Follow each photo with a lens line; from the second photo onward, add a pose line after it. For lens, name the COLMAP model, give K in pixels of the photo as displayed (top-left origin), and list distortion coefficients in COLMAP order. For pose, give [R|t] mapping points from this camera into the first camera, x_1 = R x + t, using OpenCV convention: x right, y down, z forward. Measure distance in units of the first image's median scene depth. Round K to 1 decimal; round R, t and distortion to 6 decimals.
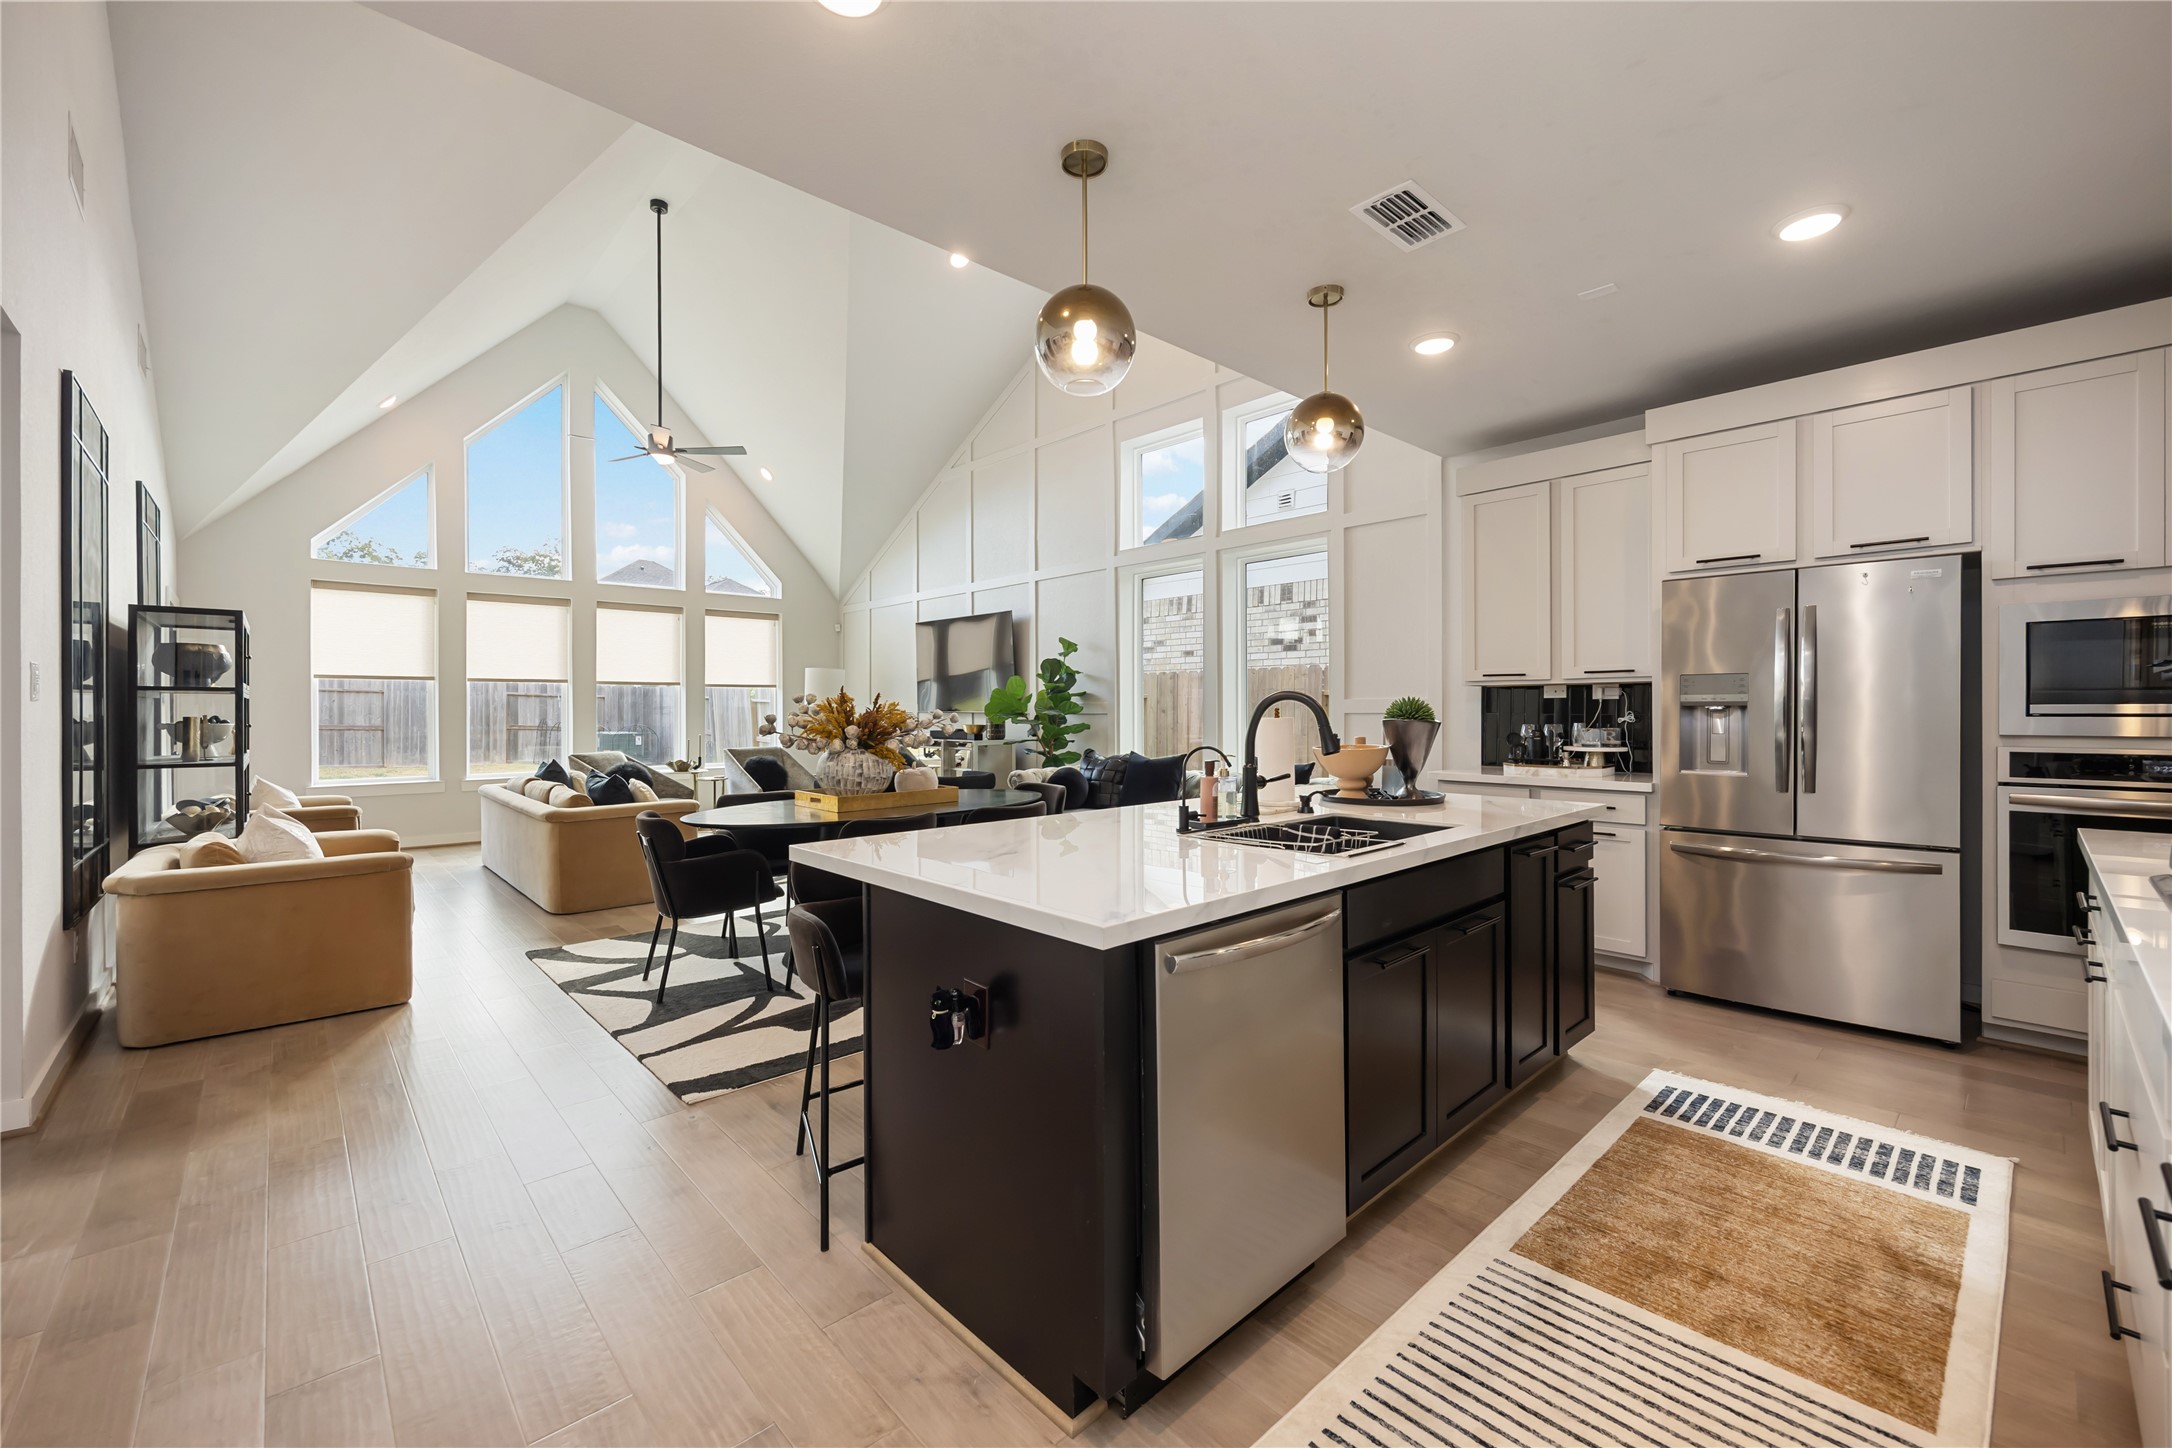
lens RADIAL K [[877.4, 0, 1080.4], [0, 877.4, 715.6], [0, 0, 1]] dist [-0.001332, -0.000389]
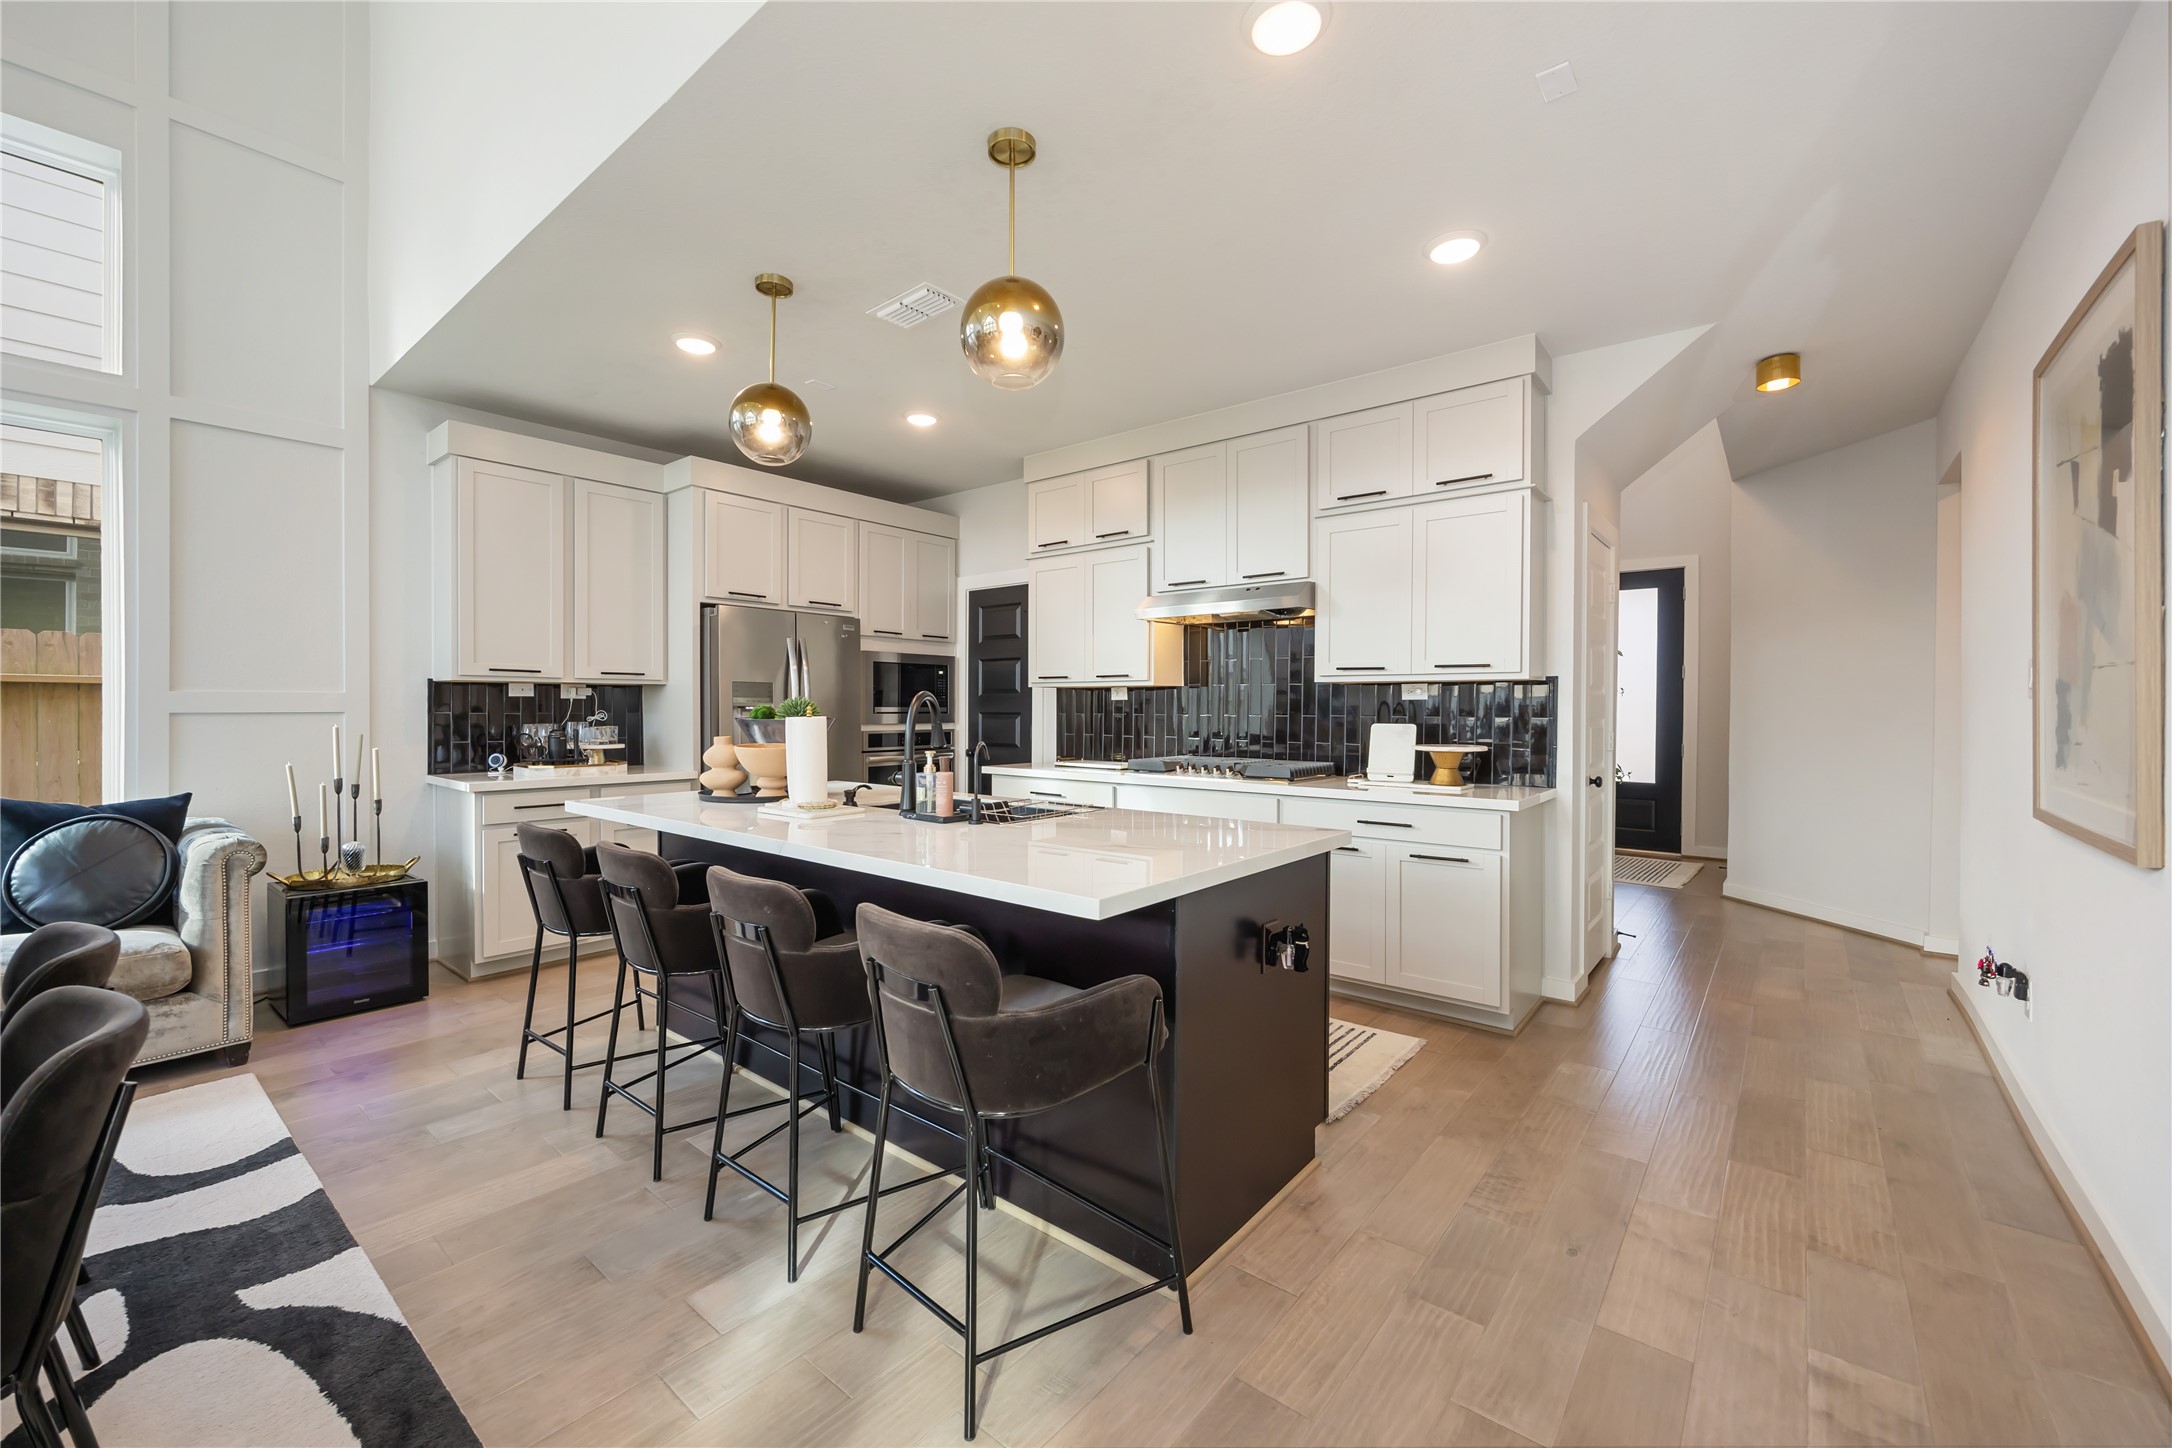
lens RADIAL K [[868.6, 0, 1083.1], [0, 868.6, 718.3], [0, 0, 1]] dist [-0.002123, -0.000109]
pose [[-0.137741, -0.008899, 0.990428, -0.358518], [0.004992, 0.999941, 0.009678, -0.002019], [-0.990456, 0.006278, -0.137689, 0.389003]]
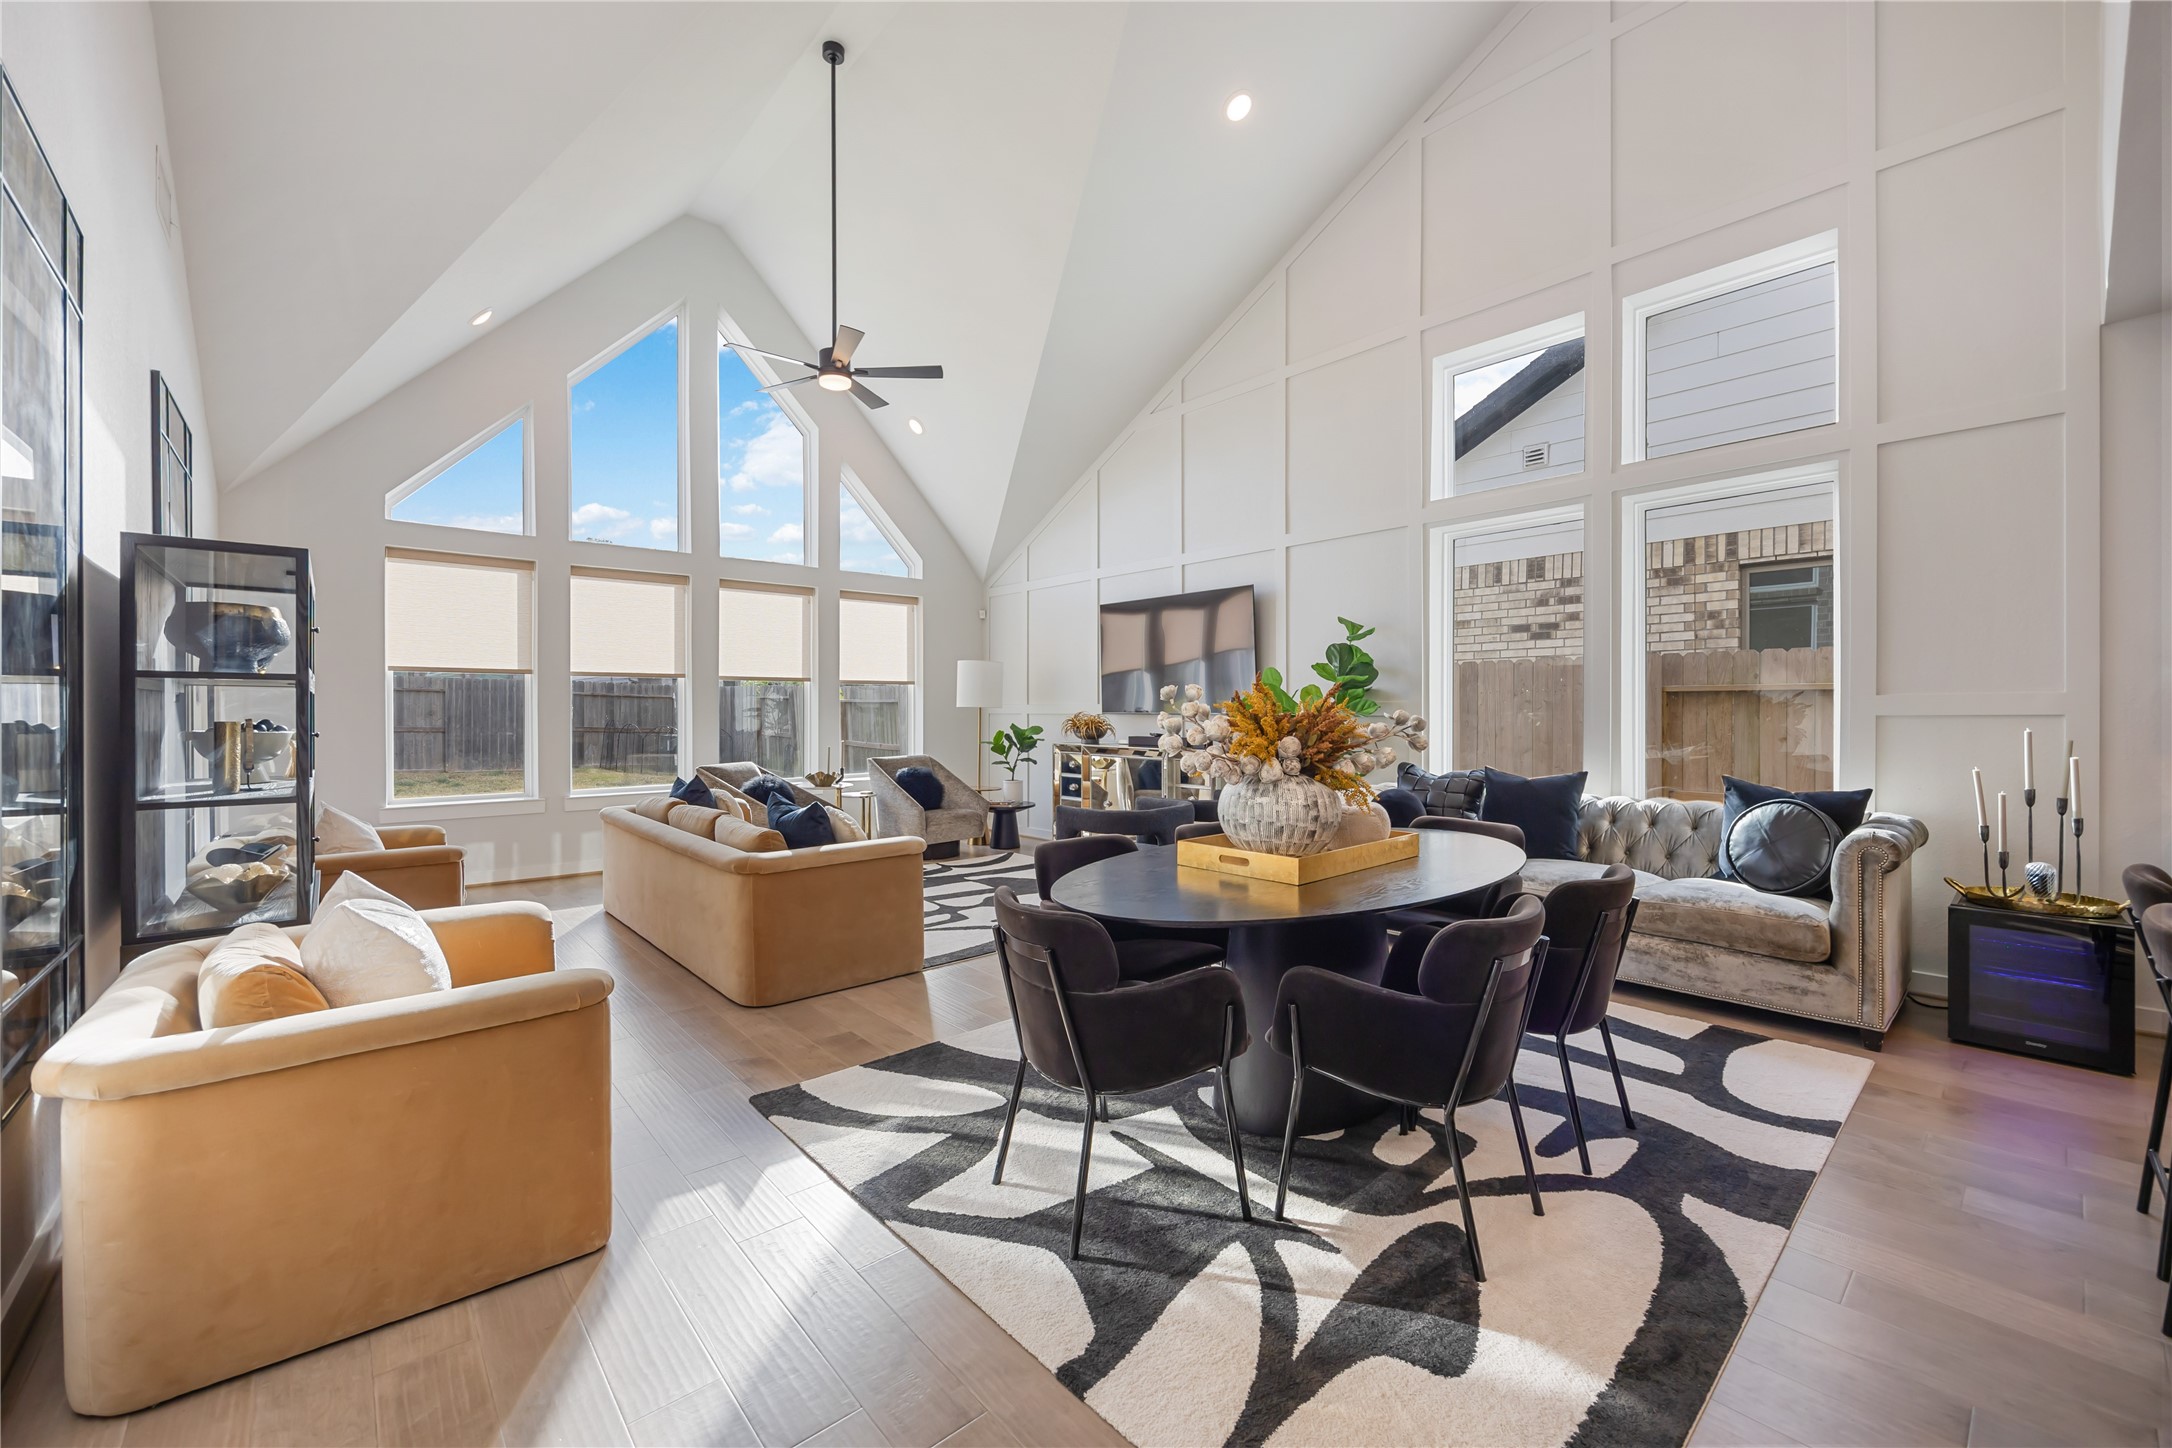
lens RADIAL K [[868.6, 0, 1083.1], [0, 868.6, 718.3], [0, 0, 1]] dist [-0.002123, -0.000109]
pose [[0.999662, 0.000488, -0.025997, -0.271436], [-0.000432, 0.999998, 0.002186, -0.001827], [0.025998, -0.002174, 0.999660, 0.277464]]
